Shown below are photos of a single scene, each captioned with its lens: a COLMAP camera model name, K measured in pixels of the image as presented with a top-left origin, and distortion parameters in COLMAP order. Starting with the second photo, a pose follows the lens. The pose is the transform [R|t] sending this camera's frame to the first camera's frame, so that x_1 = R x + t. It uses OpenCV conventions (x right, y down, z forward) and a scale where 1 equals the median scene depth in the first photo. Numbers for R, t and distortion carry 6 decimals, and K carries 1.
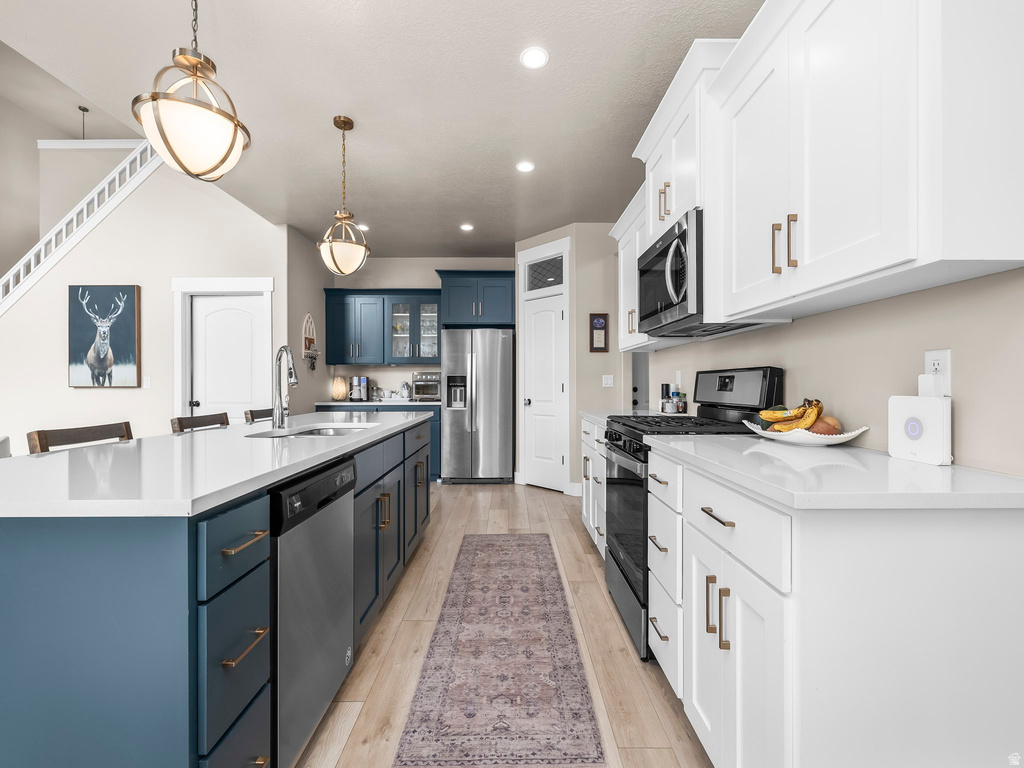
lens RADIAL K [[431.1, 0, 511.3], [0, 431.1, 383.9], [0, 0, 1]] dist [-0.000152, 0.001044]
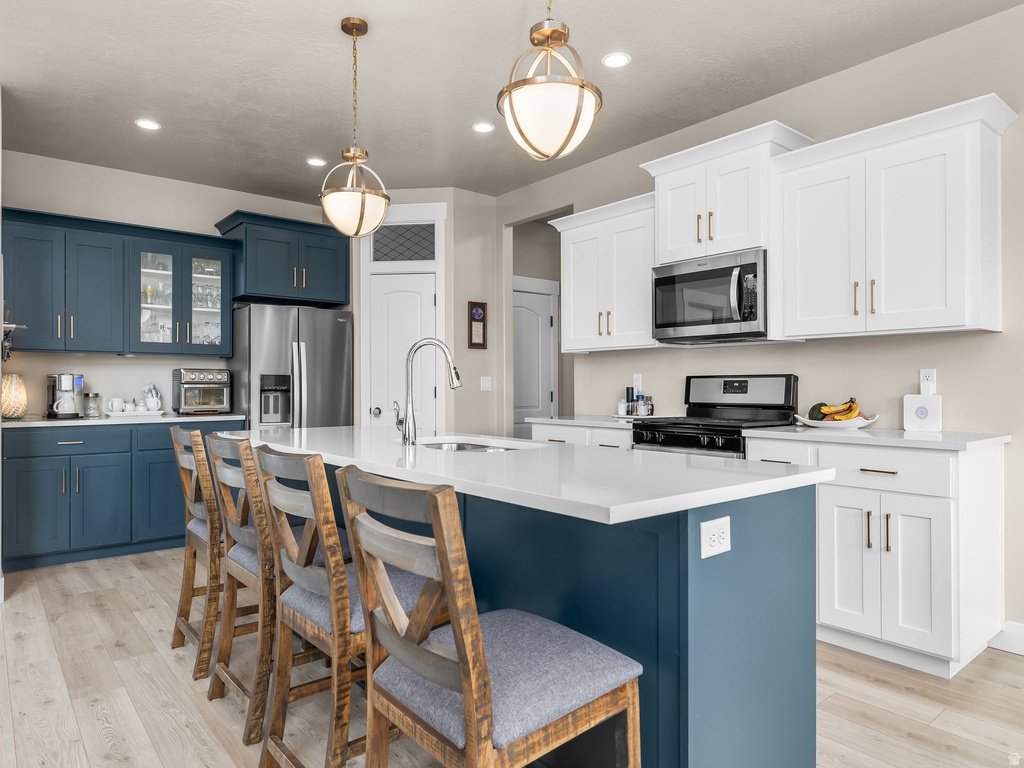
lens RADIAL K [[638.1, 0, 513.4], [0, 638.1, 383.8], [0, 0, 1]] dist [-0.000693, -0.000246]
pose [[0.782078, 0.003492, 0.623171, -0.504790], [-0.000122, 0.999985, -0.005451, 0.000063], [-0.623181, 0.004188, 0.782067, -0.000202]]
